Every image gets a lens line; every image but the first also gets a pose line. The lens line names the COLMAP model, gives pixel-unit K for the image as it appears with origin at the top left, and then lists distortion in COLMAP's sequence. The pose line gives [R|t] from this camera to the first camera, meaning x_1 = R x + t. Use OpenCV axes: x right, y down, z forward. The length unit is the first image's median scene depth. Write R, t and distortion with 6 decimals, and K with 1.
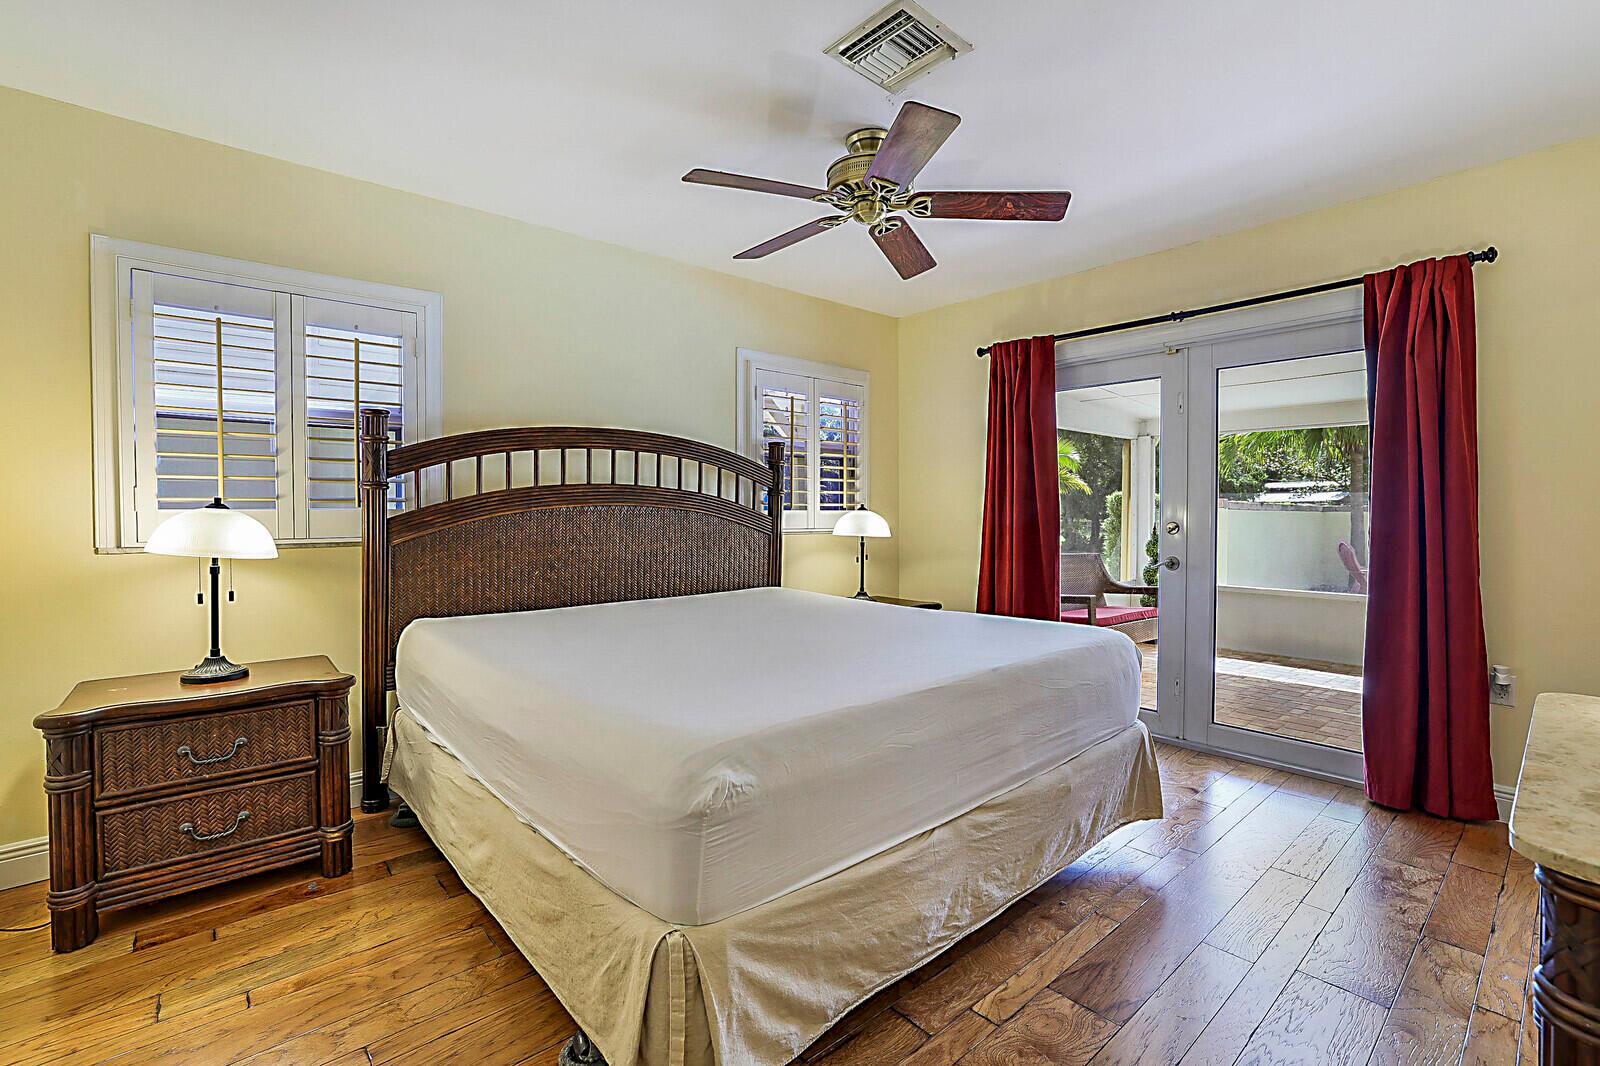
lens RADIAL K [[694.2, 0, 800.0], [0, 694.2, 533.0], [0, 0, 1]] dist [-0.041304, 0.015478]
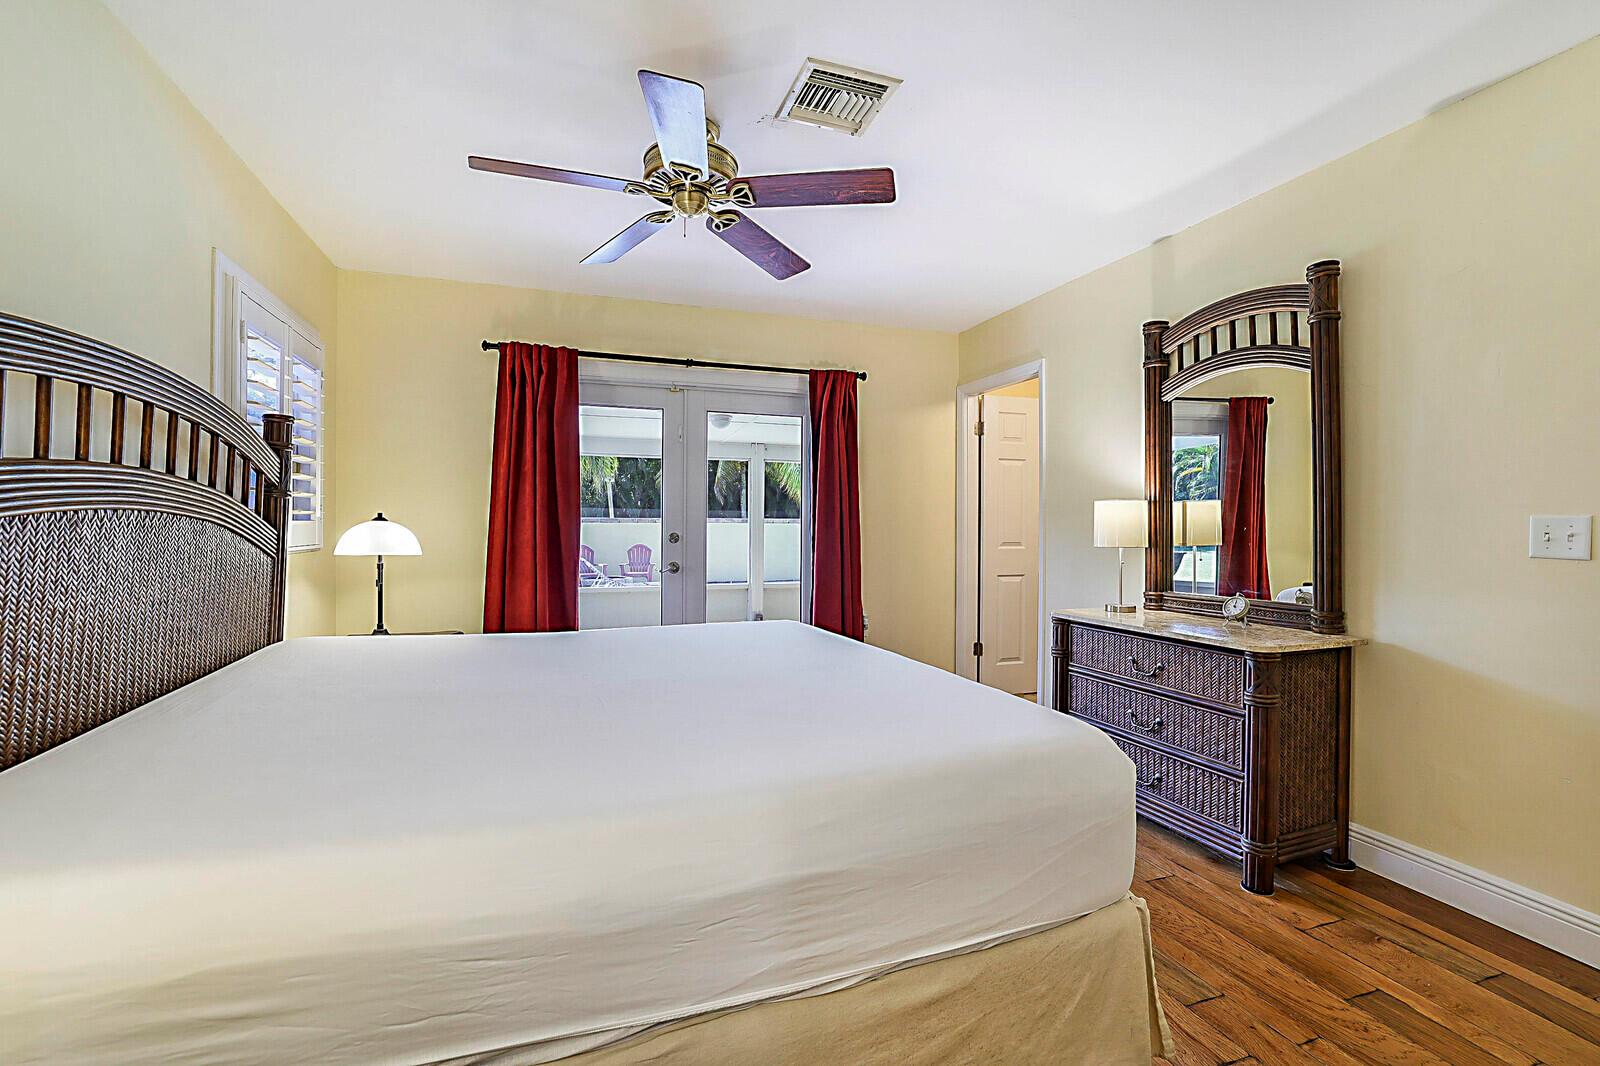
lens RADIAL K [[682.2, 0, 796.6], [0, 682.2, 537.7], [0, 0, 1]] dist [-0.044669, 0.014604]
pose [[0.404293, -0.014468, 0.914515, -0.415731], [0.018010, 0.999807, 0.007855, -0.013243], [-0.914452, 0.013295, 0.404475, 0.307977]]
